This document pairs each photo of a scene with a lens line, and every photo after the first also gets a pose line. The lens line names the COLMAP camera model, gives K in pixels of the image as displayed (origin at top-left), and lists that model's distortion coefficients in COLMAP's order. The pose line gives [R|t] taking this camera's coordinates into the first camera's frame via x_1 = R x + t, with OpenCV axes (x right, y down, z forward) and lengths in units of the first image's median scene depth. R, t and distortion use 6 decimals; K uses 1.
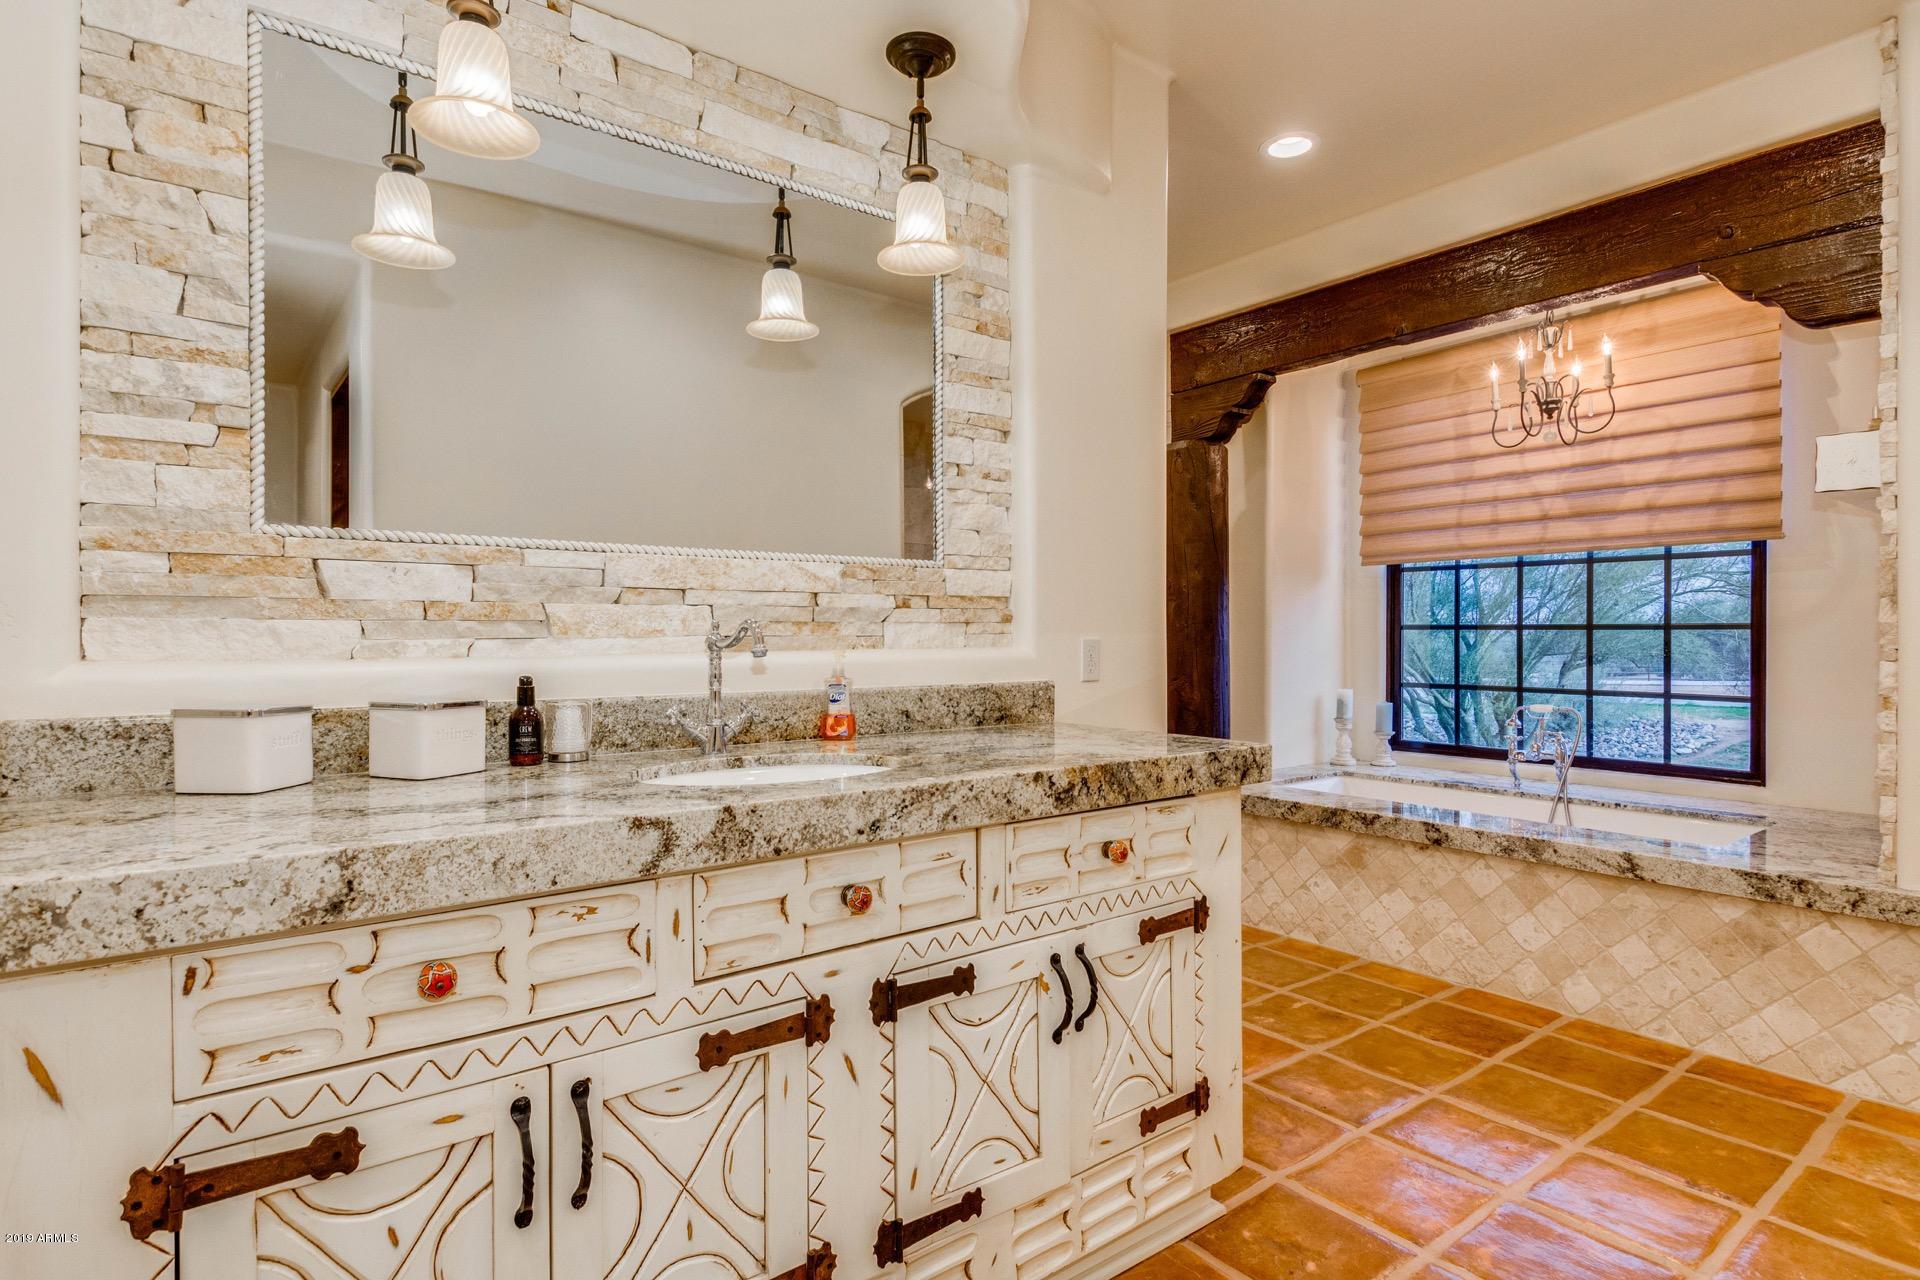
lens RADIAL K [[1005.9, 0, 959.8], [0, 1005.9, 638.0], [0, 0, 1]] dist [-0.000264, -0.000015]
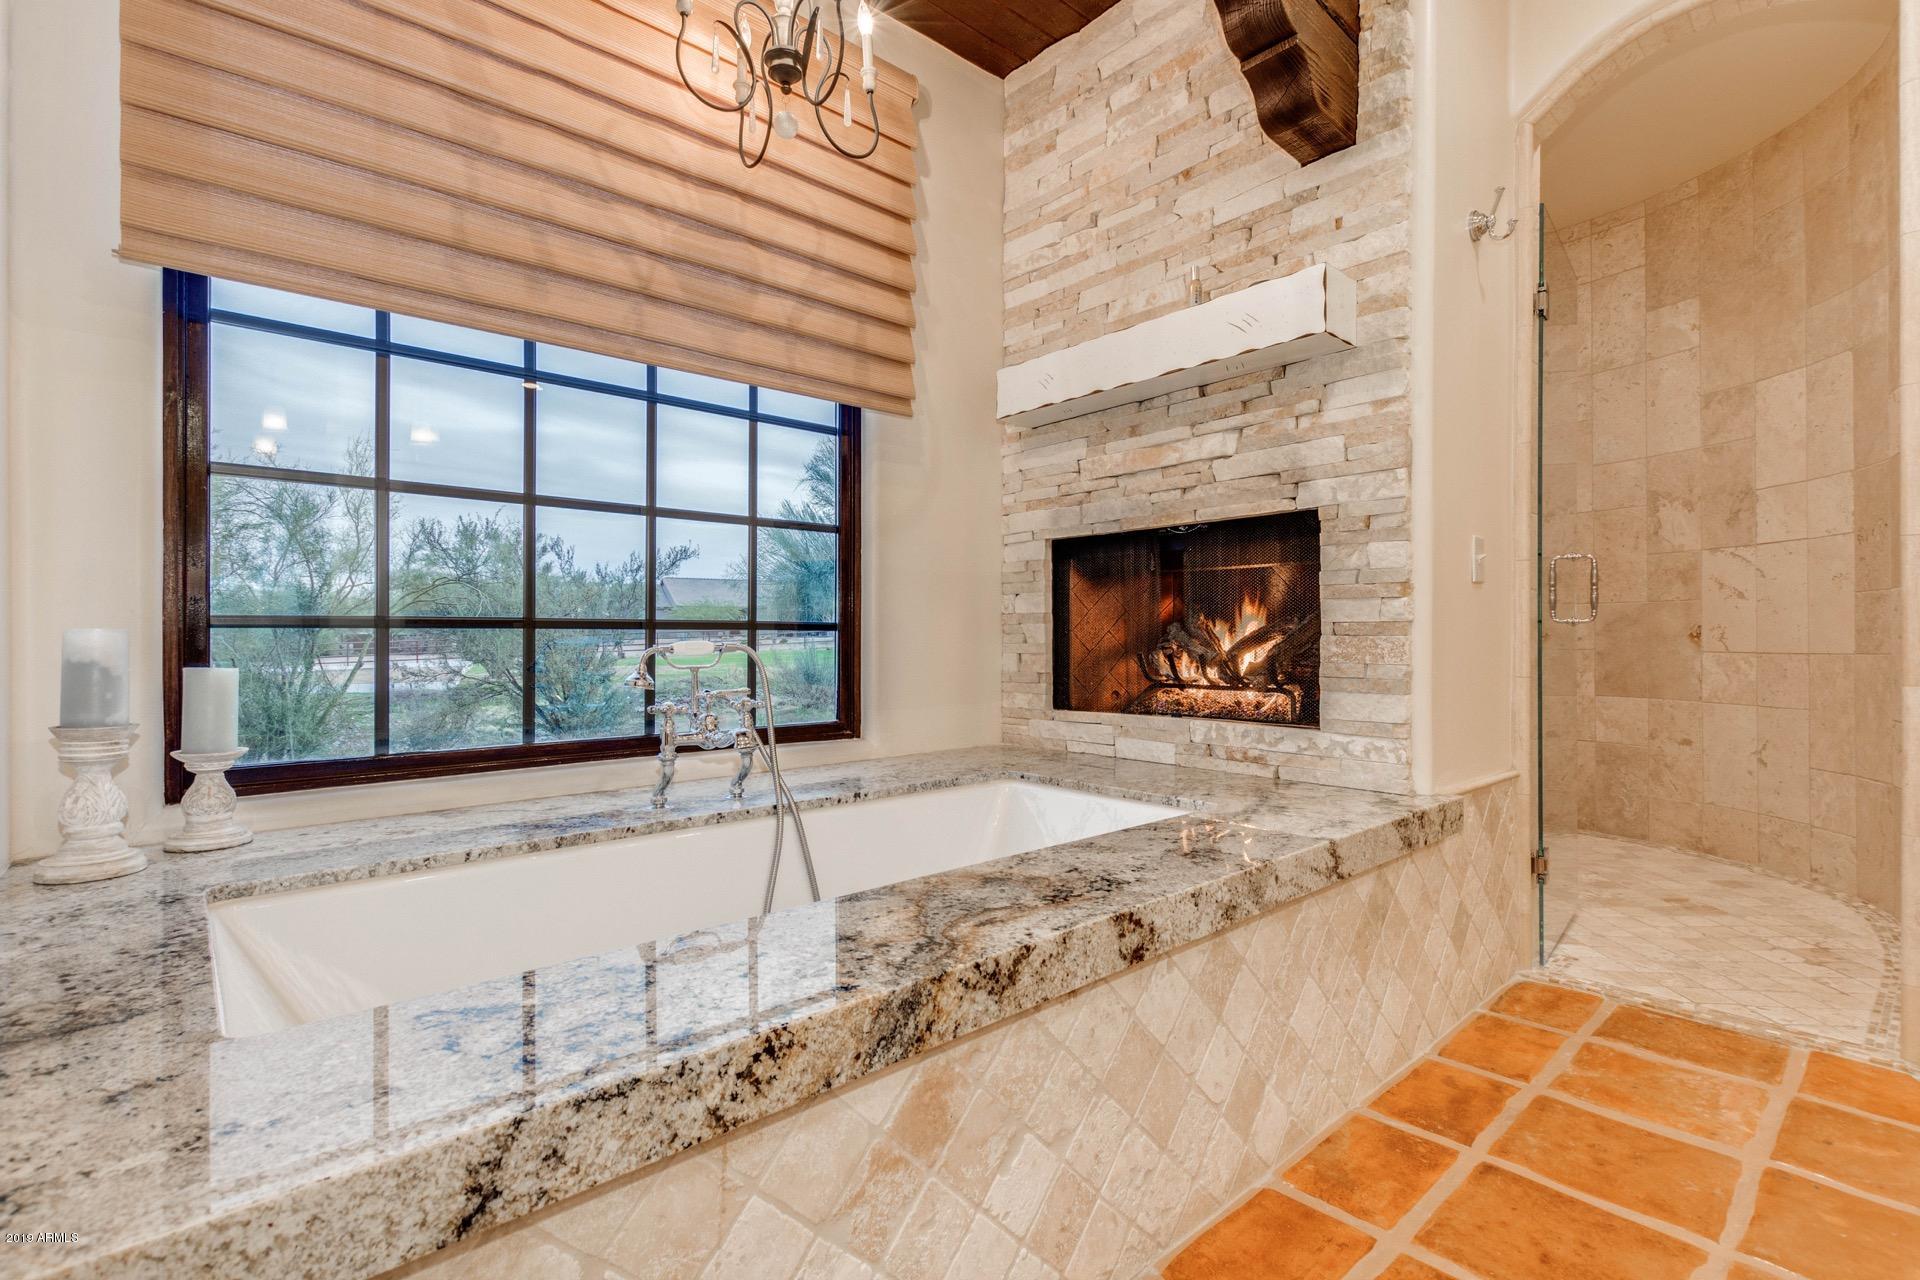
lens RADIAL K [[873.7, 0, 959.2], [0, 873.7, 632.8], [0, 0, 1]] dist [-0.002172, -0.000159]
pose [[-0.064137, 0.005438, 0.997926, 0.129833], [0.003443, 0.999980, -0.005228, 0.073382], [-0.997935, 0.003100, -0.064155, 0.995928]]
